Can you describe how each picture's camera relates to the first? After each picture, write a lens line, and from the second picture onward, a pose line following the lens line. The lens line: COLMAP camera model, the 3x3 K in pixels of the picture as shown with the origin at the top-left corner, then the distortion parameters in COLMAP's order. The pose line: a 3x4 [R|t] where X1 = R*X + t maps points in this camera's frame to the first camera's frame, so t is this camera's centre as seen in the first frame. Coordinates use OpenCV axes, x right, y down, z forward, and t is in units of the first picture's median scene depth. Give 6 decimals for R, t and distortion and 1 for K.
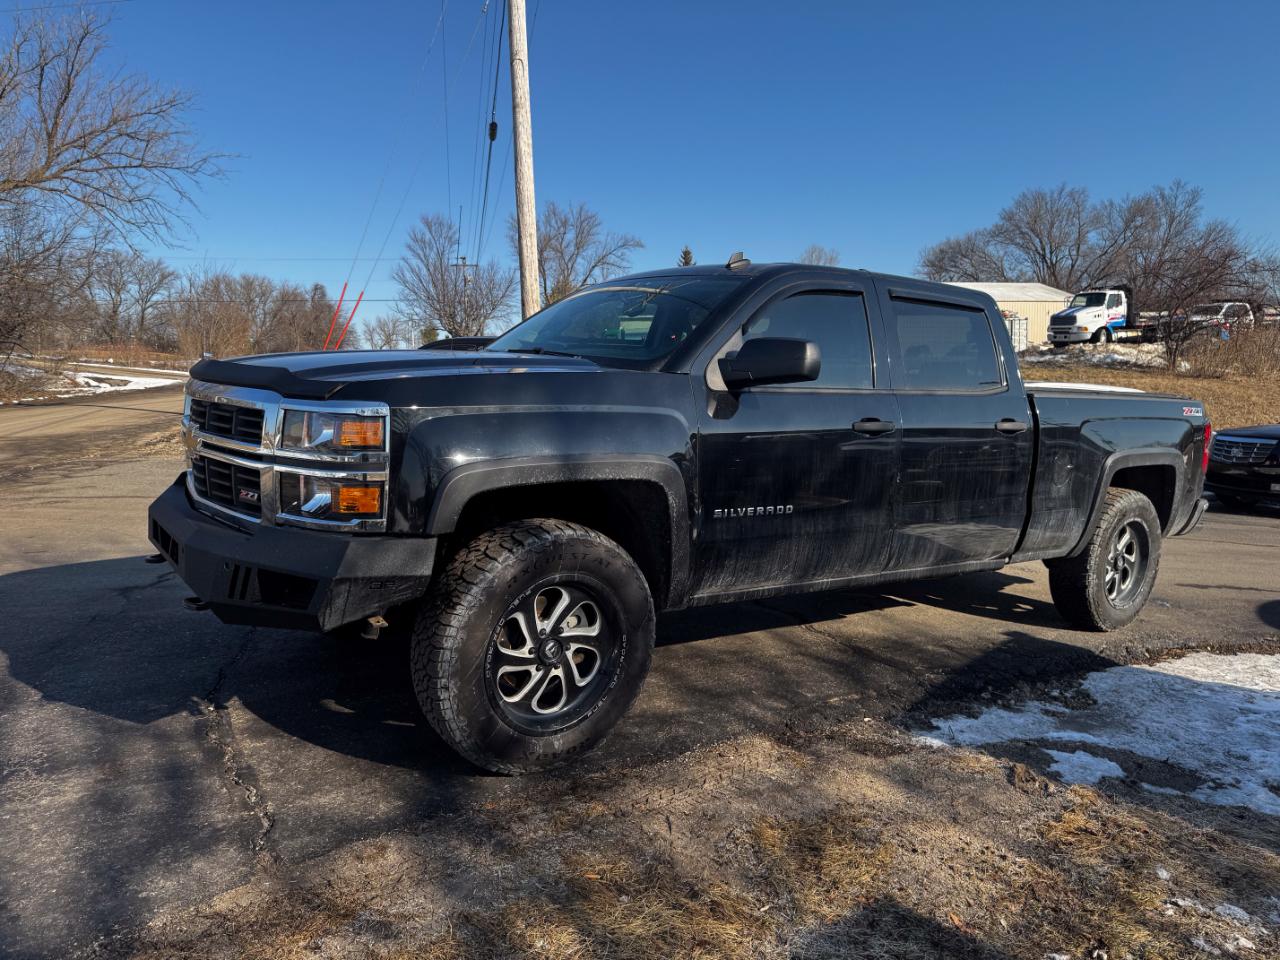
lens RADIAL K [[899.7, 0, 629.2], [0, 899.7, 478.1], [0, 0, 1]] dist [0.057081, -0.066384]
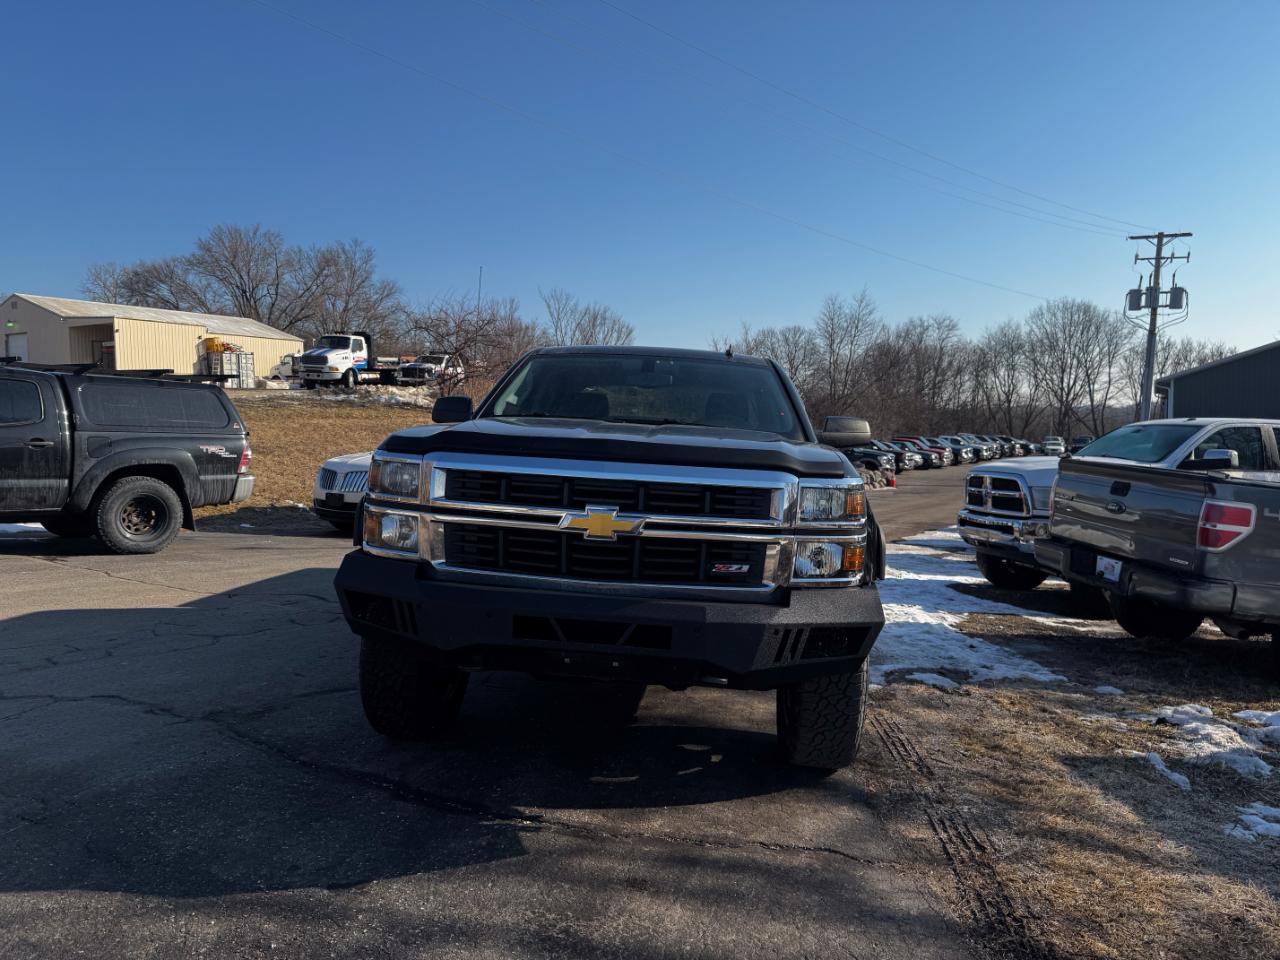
lens RADIAL K [[899.7, 0, 643.4], [0, 899.7, 489.1], [0, 0, 1]] dist [0.057081, -0.066384]
pose [[0.639731, -0.050213, 0.766957, -1.117489], [0.066823, 0.997719, 0.009582, -0.079105], [-0.765688, 0.045120, 0.641627, 0.344650]]
